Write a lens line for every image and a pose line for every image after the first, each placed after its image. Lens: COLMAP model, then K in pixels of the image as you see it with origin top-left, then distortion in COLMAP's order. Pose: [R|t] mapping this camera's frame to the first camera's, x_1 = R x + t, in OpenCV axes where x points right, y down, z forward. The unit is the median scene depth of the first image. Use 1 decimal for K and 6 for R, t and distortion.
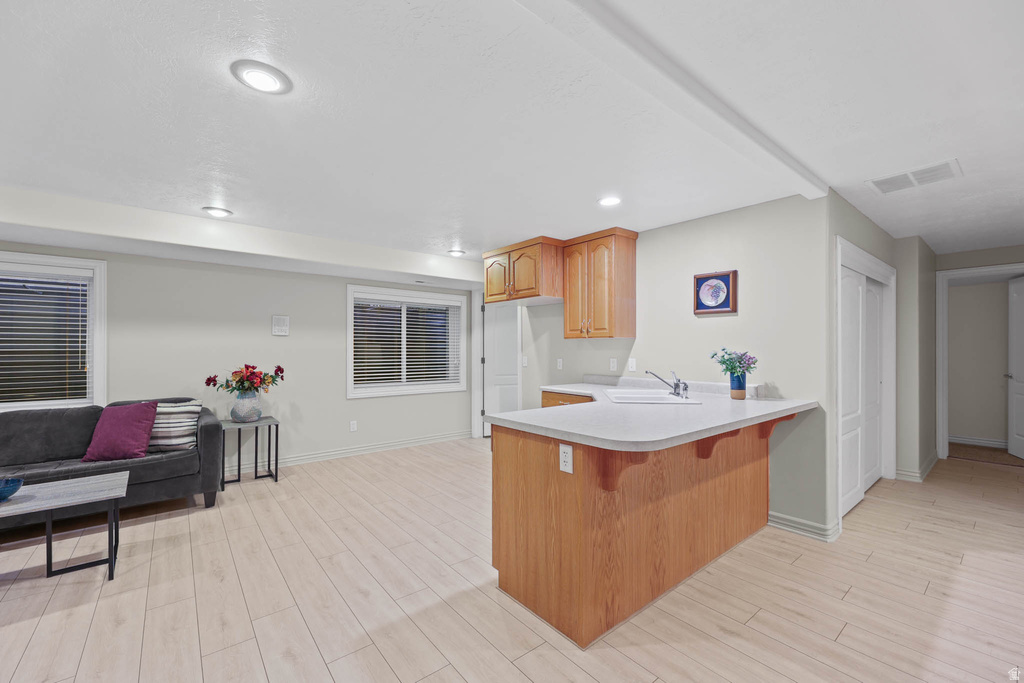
lens RADIAL K [[406.5, 0, 504.2], [0, 406.5, 345.5], [0, 0, 1]] dist [-0.007004, -0.000144]
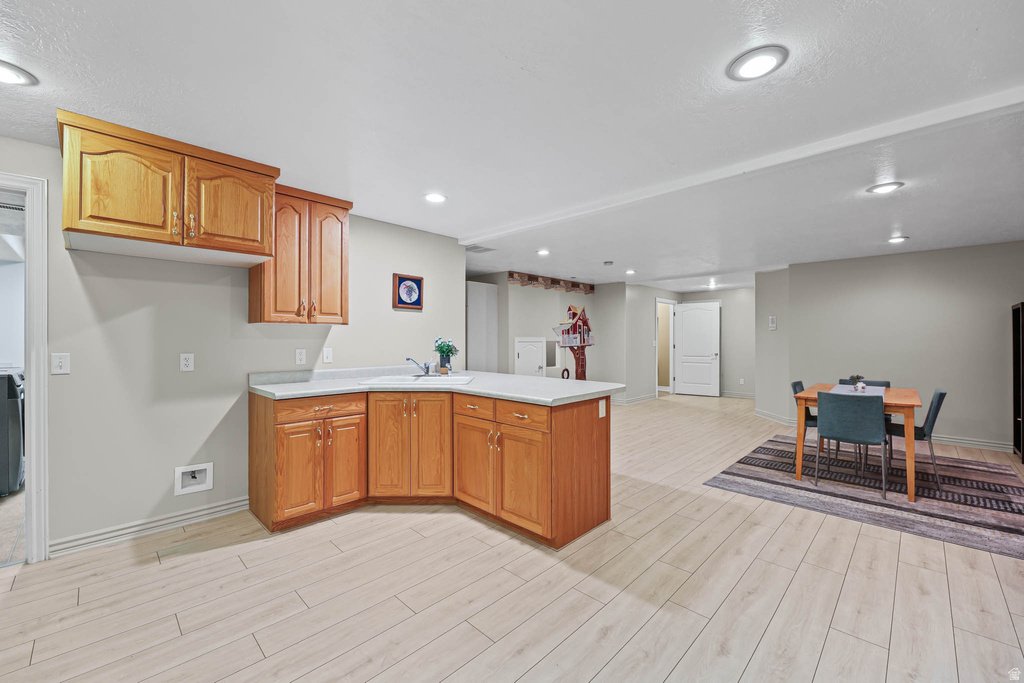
lens RADIAL K [[406.5, 0, 514.4], [0, 406.5, 338.4], [0, 0, 1]] dist [-0.007004, -0.000144]
pose [[-0.107184, 0.001808, 0.994238, -0.736057], [-0.008778, 0.999958, -0.002765, 0.010549], [-0.994200, -0.009023, -0.107164, 0.819637]]
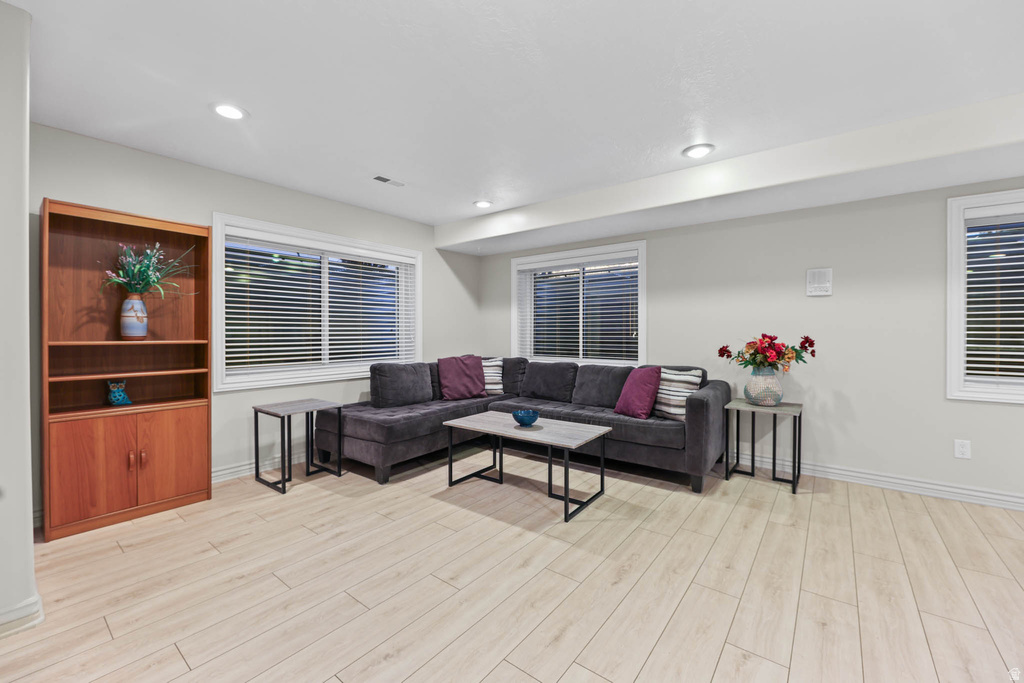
lens RADIAL K [[406.5, 0, 520.3], [0, 406.5, 335.3], [0, 0, 1]] dist [-0.007004, -0.000144]
pose [[0.243696, 0.005317, -0.969837, 0.029827], [0.007954, 0.999940, 0.007480, 0.048597], [0.969819, -0.009537, 0.243639, 0.410809]]
